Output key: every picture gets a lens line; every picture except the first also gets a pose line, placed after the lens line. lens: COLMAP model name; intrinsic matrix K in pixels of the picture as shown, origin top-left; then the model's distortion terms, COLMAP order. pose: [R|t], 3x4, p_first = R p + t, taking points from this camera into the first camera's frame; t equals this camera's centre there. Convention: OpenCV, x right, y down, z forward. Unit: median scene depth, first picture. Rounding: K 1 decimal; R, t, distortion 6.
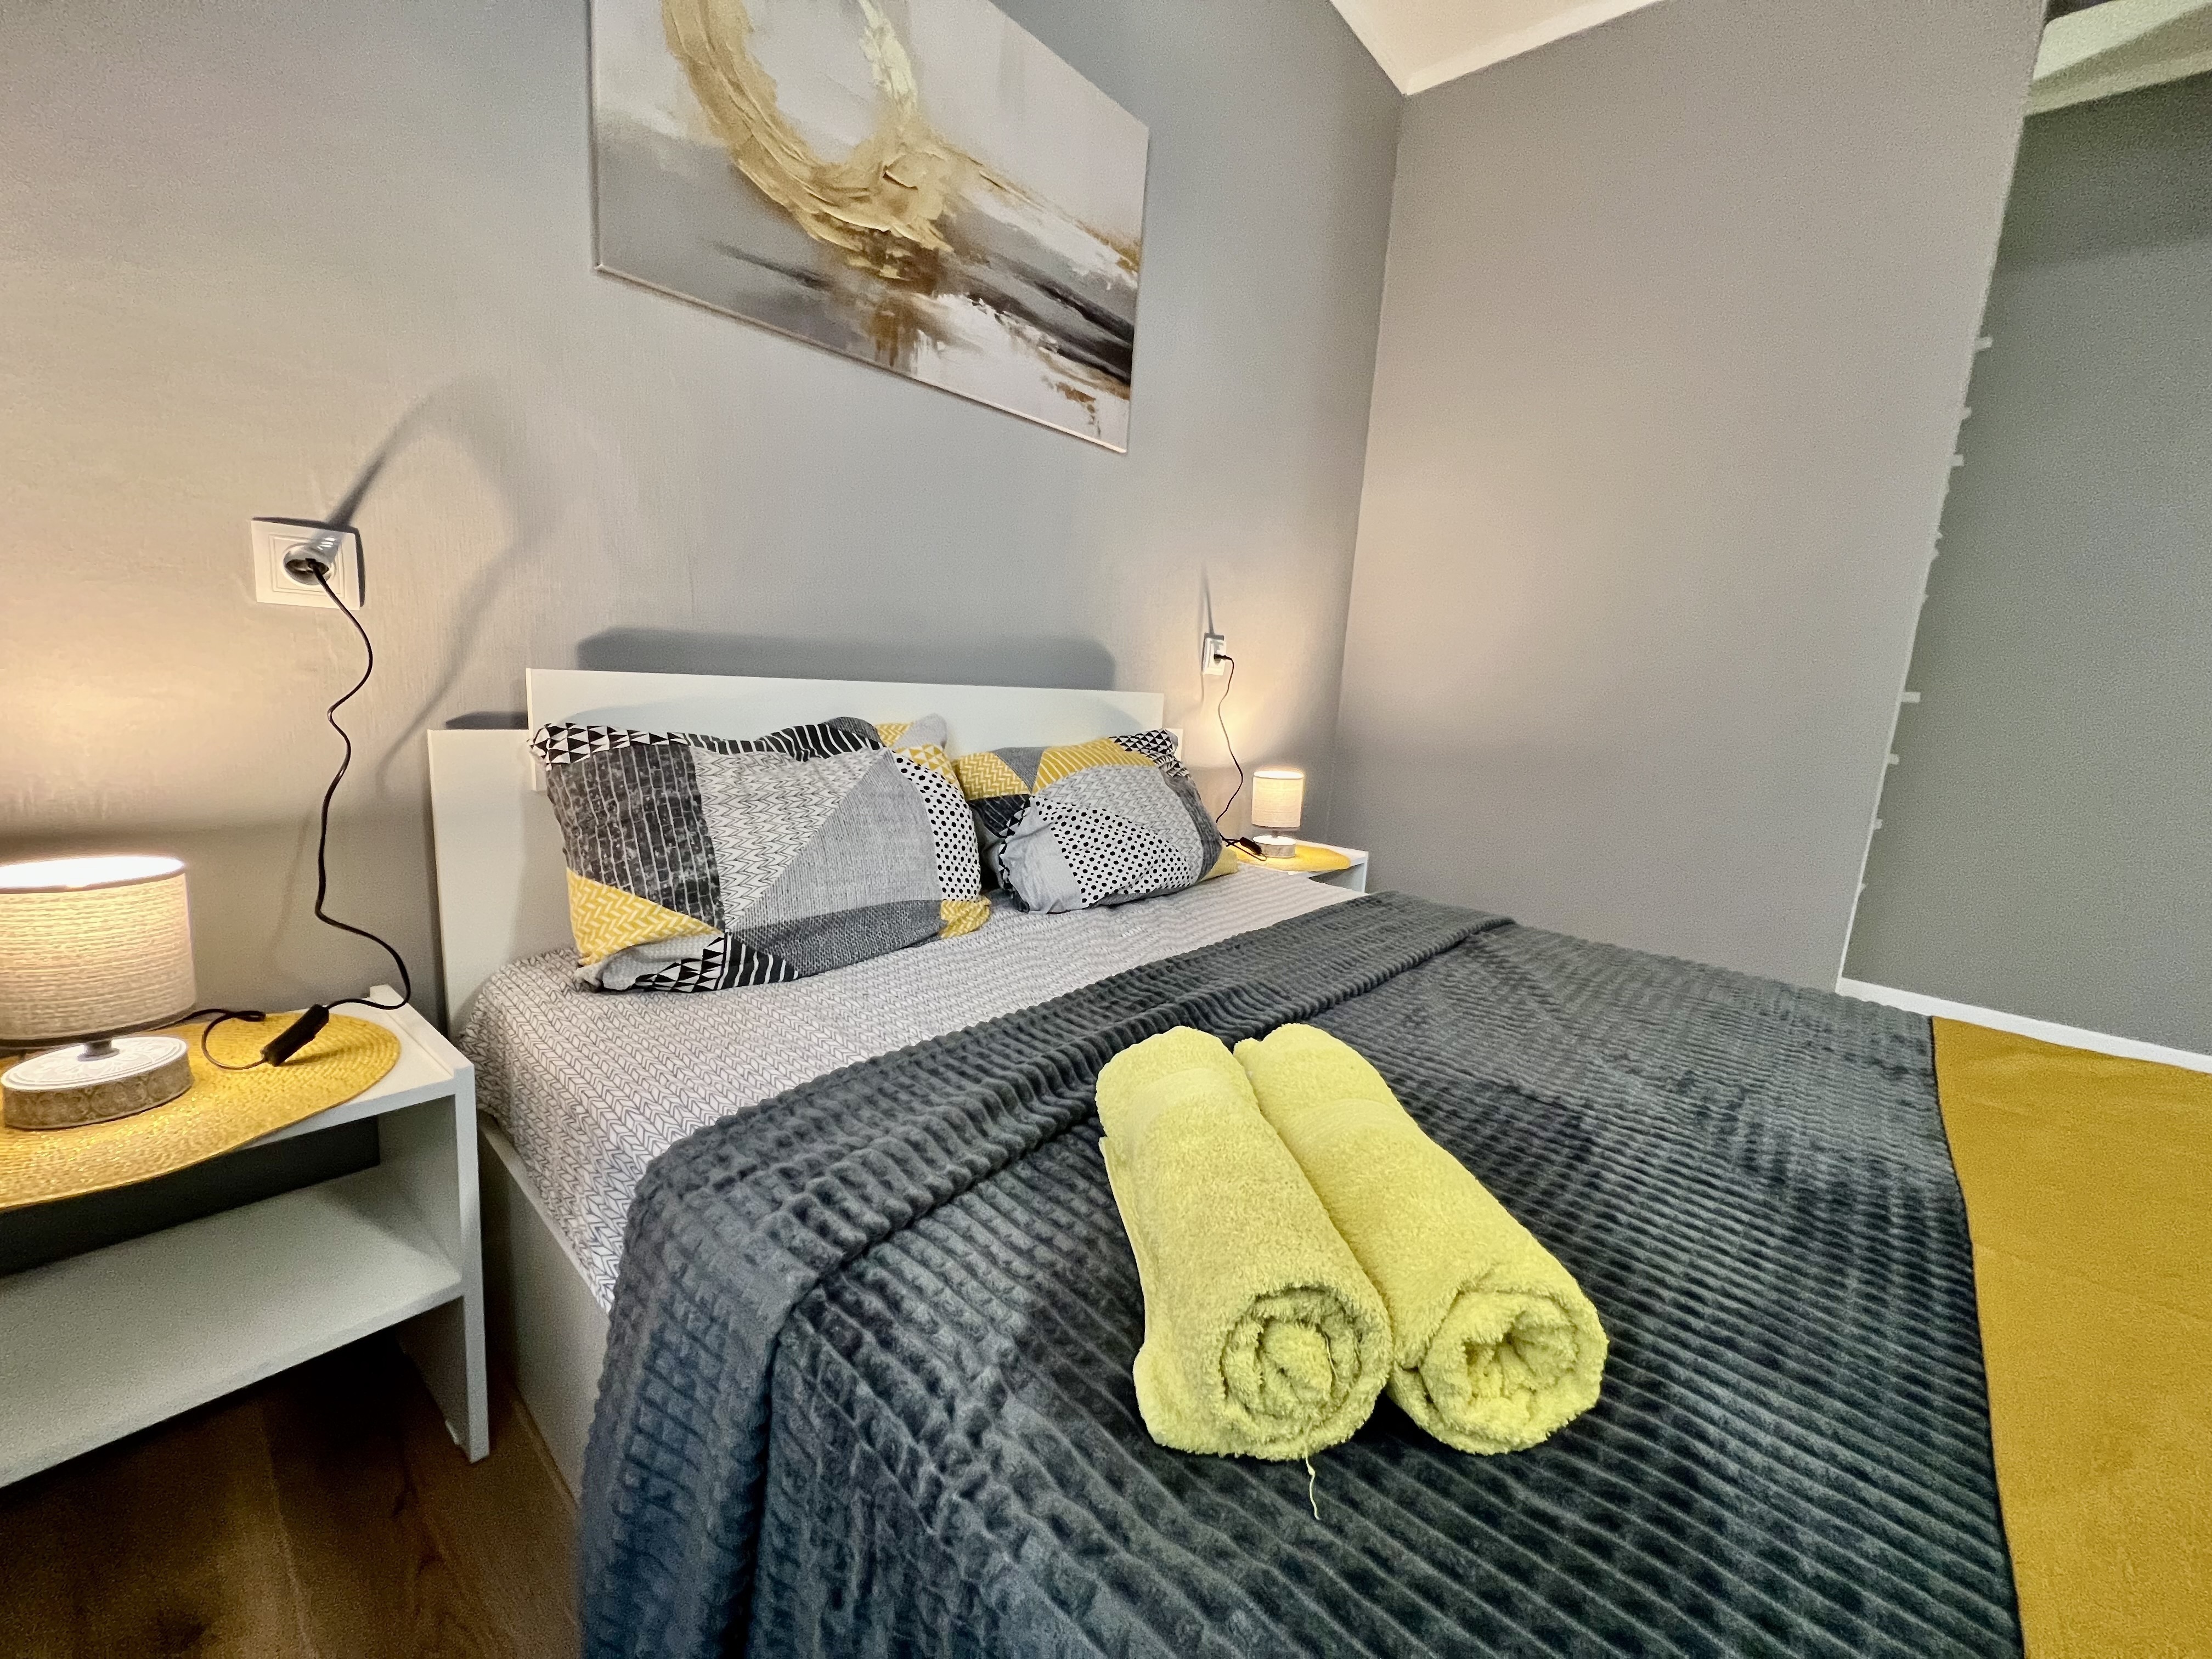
lens RADIAL K [[878.3, 0, 1106.0], [0, 878.3, 829.5], [0, 0, 1]] dist [0.005760, -0.000569]
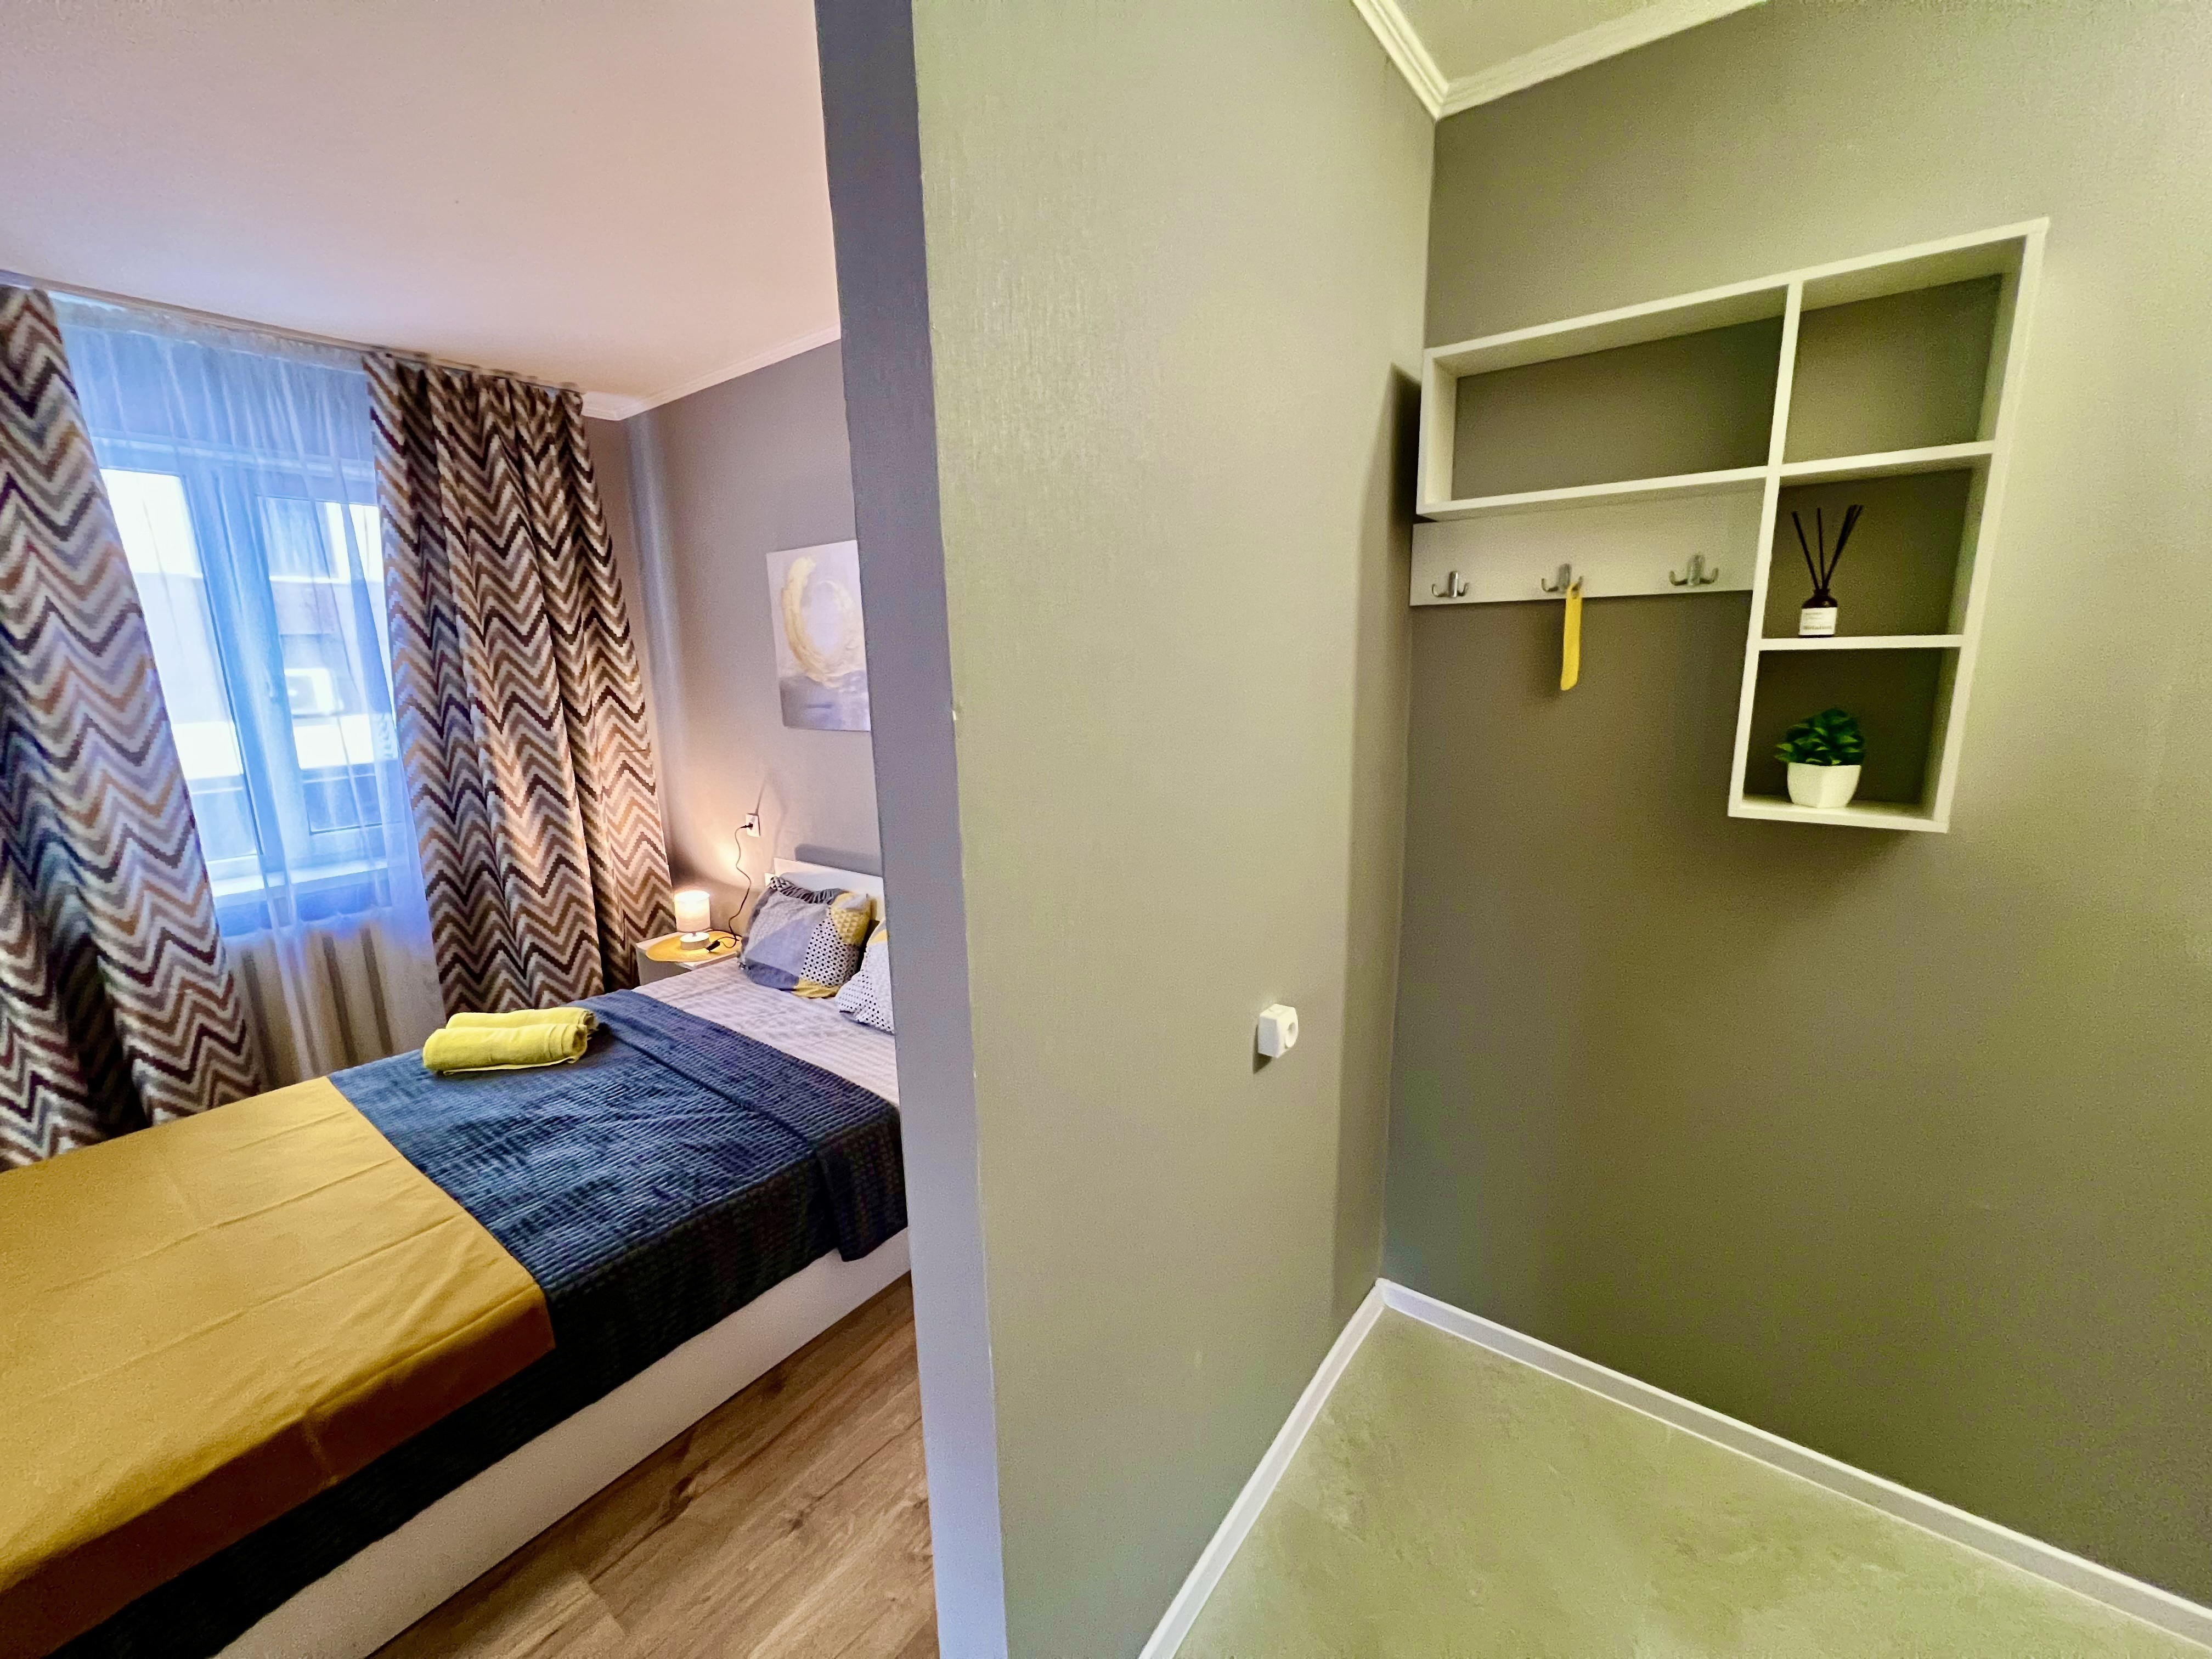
lens RADIAL K [[892.3, 0, 1106.0], [0, 892.3, 829.5], [0, 0, 1]] dist [0.013269, 0.000198]
pose [[0.082542, 0.140927, -0.986573, 1.928319], [-0.138254, 0.981998, 0.128707, -0.641683], [0.986951, 0.125774, 0.100540, 1.389593]]
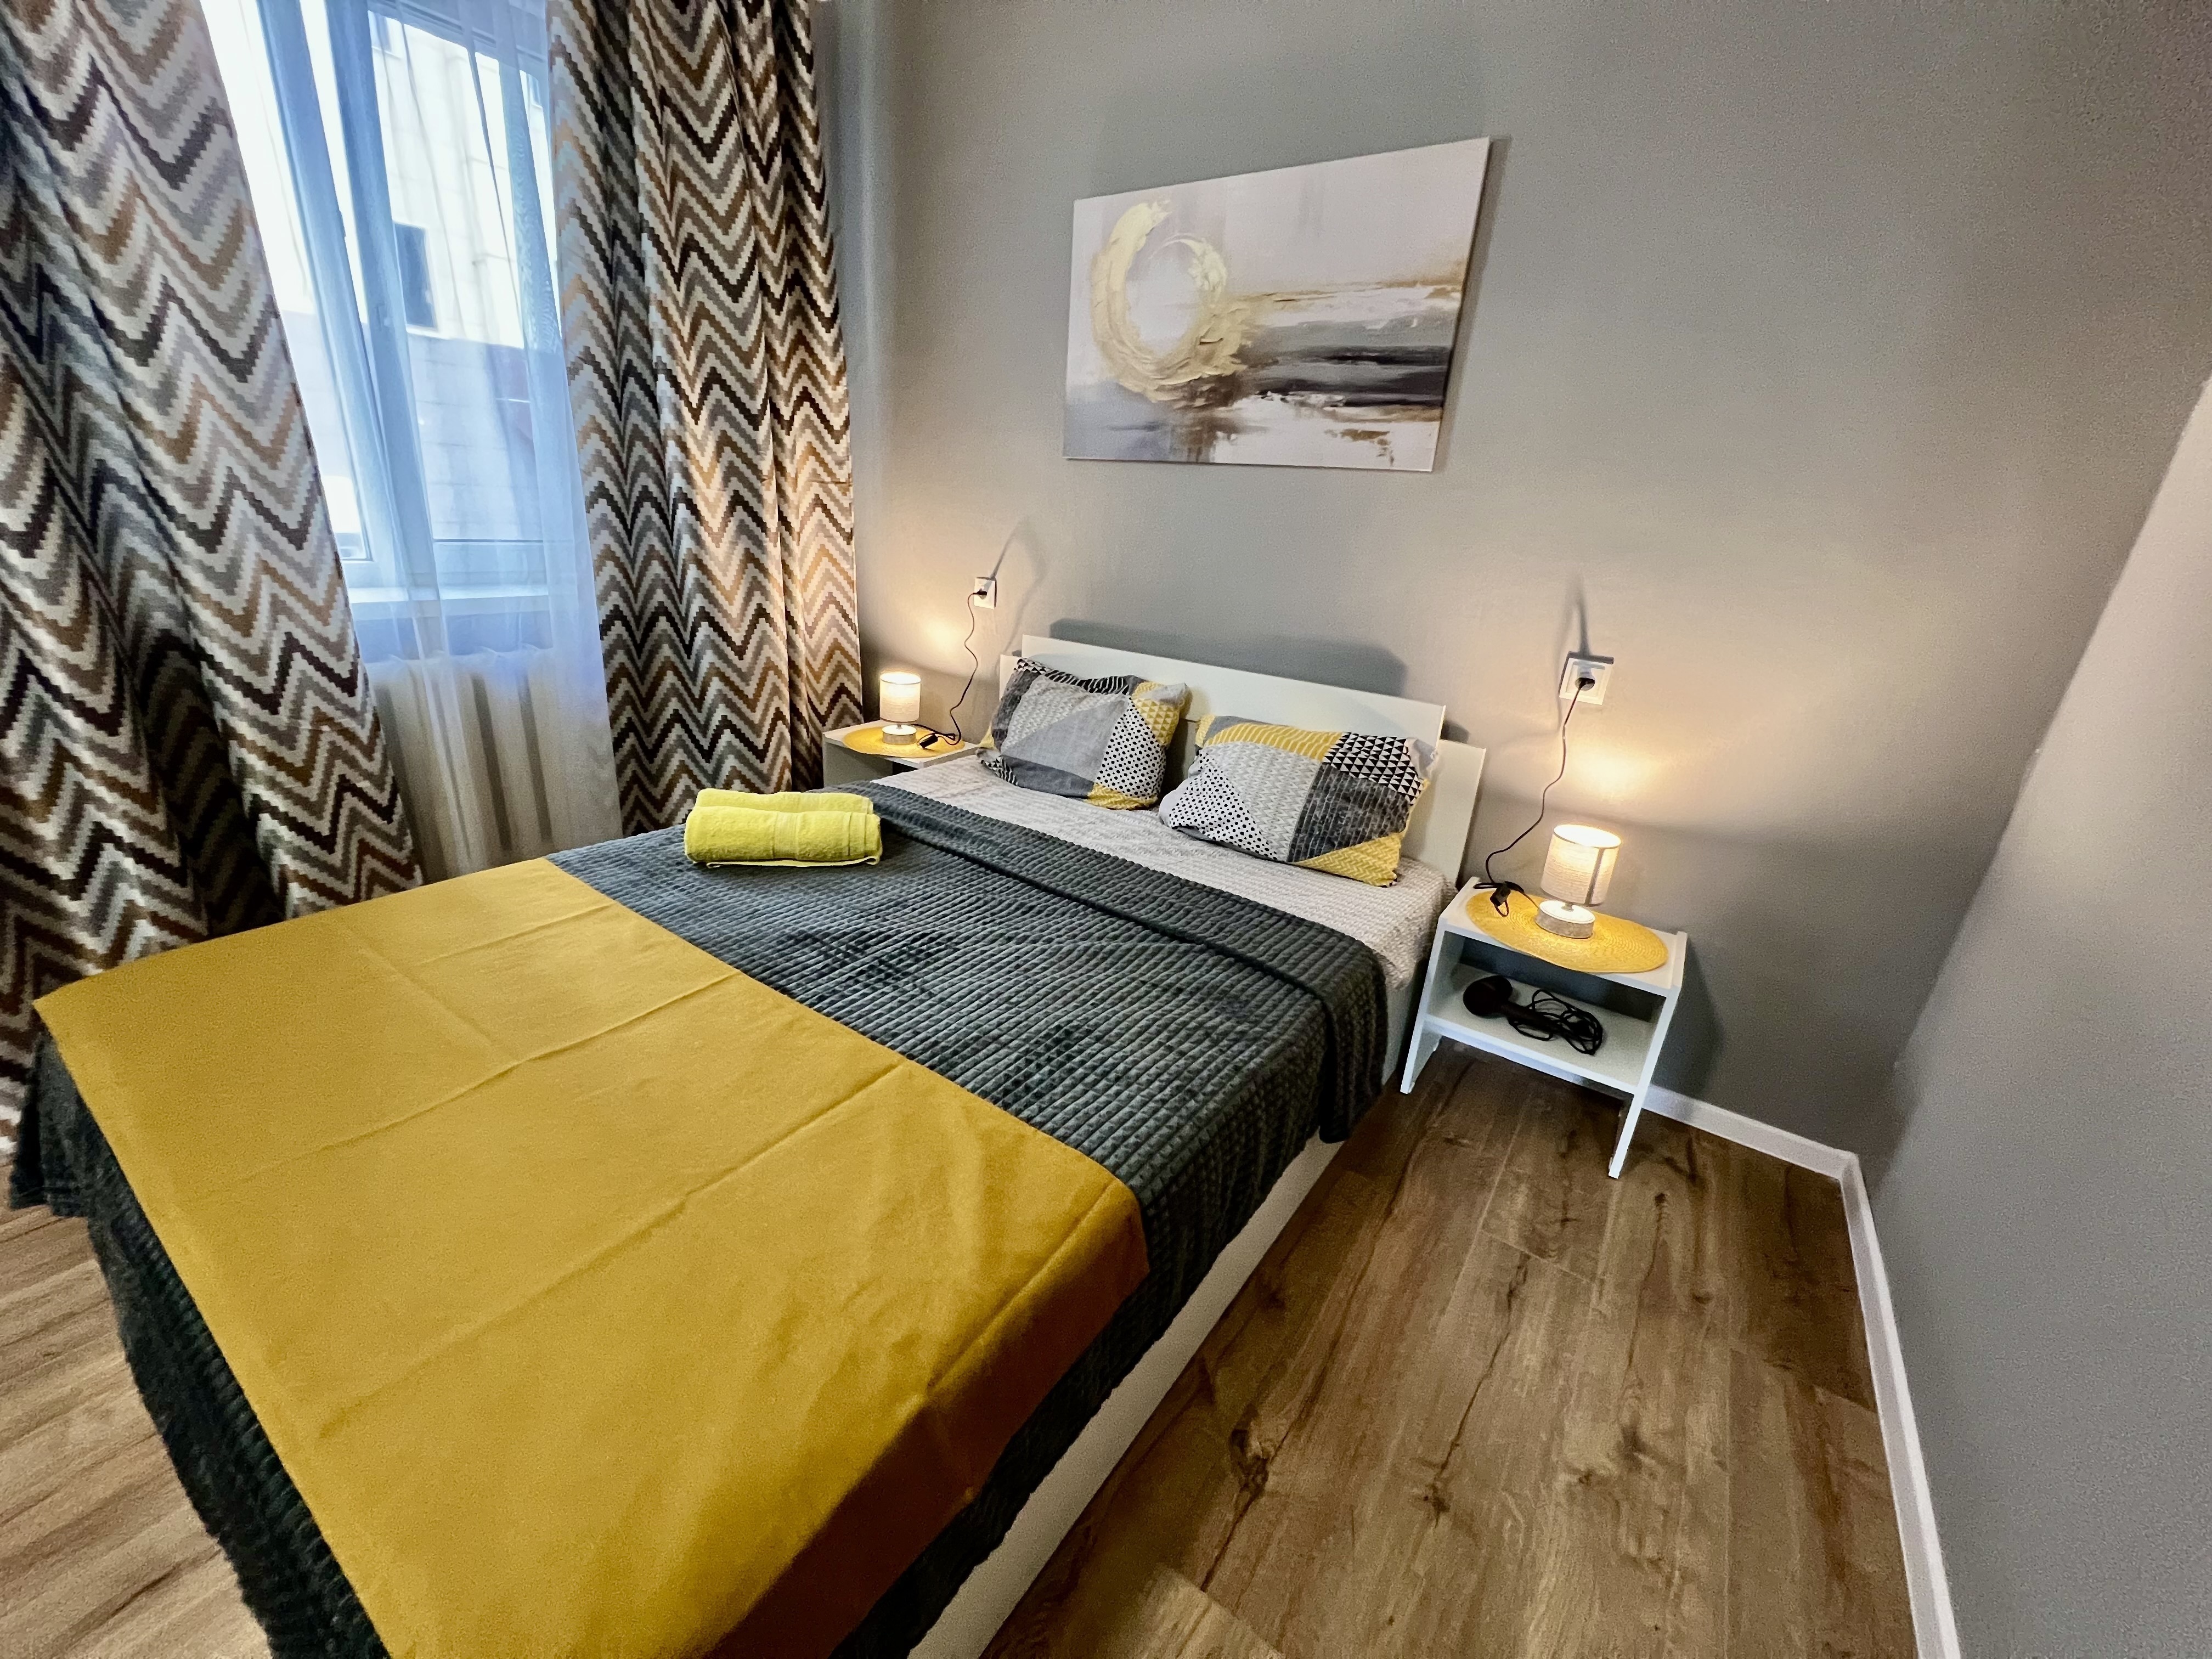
lens RADIAL K [[878.3, 0, 1106.0], [0, 878.3, 829.5], [0, 0, 1]] dist [0.005760, -0.000569]
pose [[0.128502, 0.297586, -0.946007, 1.414103], [-0.227108, 0.937396, 0.264028, -0.282178], [0.965354, 0.180918, 0.188042, 0.656907]]
